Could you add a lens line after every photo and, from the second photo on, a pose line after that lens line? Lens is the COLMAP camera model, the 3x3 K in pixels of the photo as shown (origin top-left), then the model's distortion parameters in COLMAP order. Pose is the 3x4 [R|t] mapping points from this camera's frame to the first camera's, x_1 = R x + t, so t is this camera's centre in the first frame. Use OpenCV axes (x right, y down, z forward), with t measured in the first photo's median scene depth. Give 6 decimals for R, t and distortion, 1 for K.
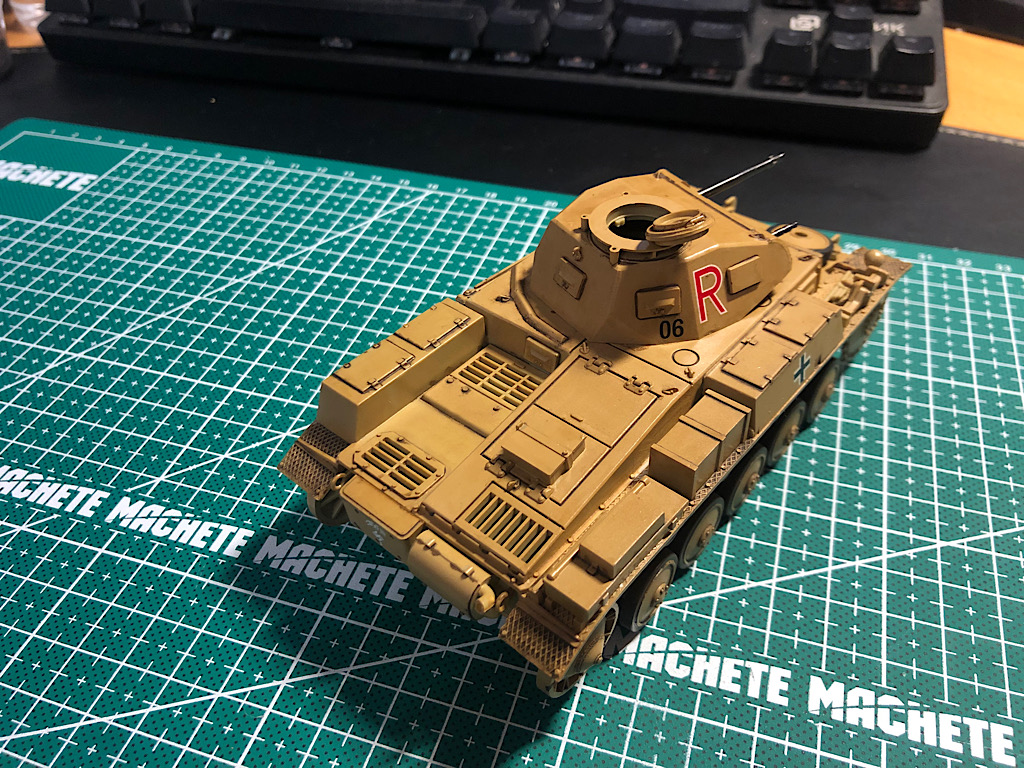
lens RADIAL K [[955.3, 0, 520.5], [0, 955.3, 352.0], [0, 0, 1]] dist [-0.060619, 0.113539]
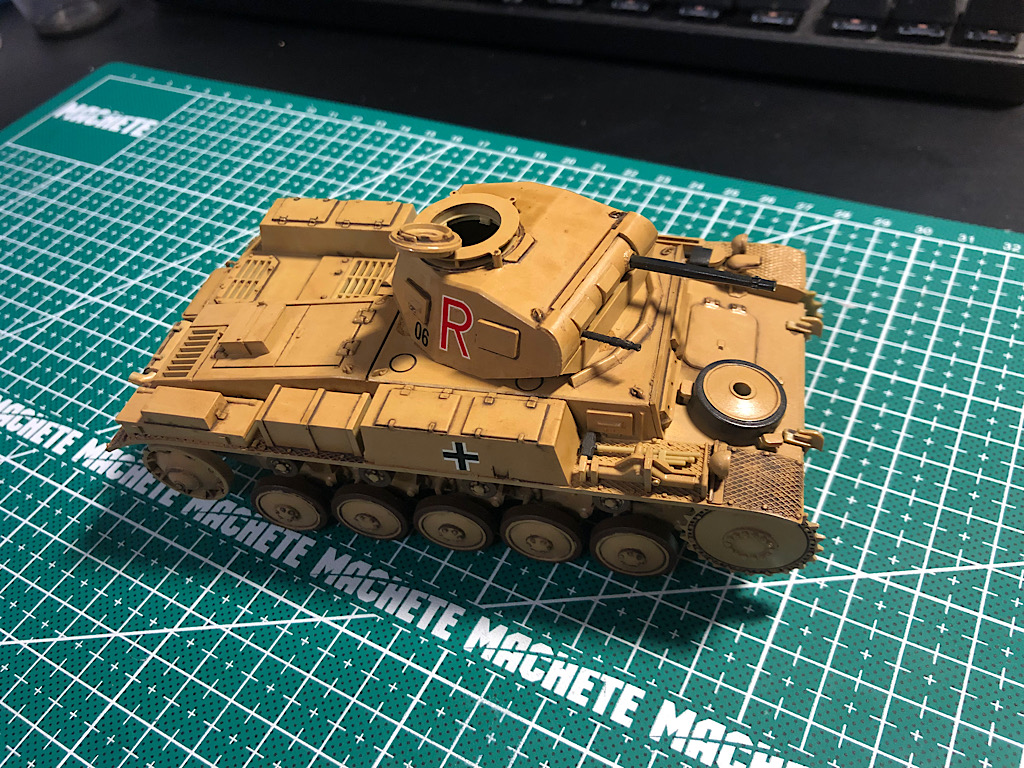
lens RADIAL K [[955.3, 0, 520.5], [0, 955.3, 352.0], [0, 0, 1]] dist [-0.060619, 0.113539]
pose [[0.972349, 0.071755, -0.222235, 0.307372], [-0.050961, 0.993887, 0.097934, -0.081321], [0.227904, -0.083901, 0.970062, 0.059060]]
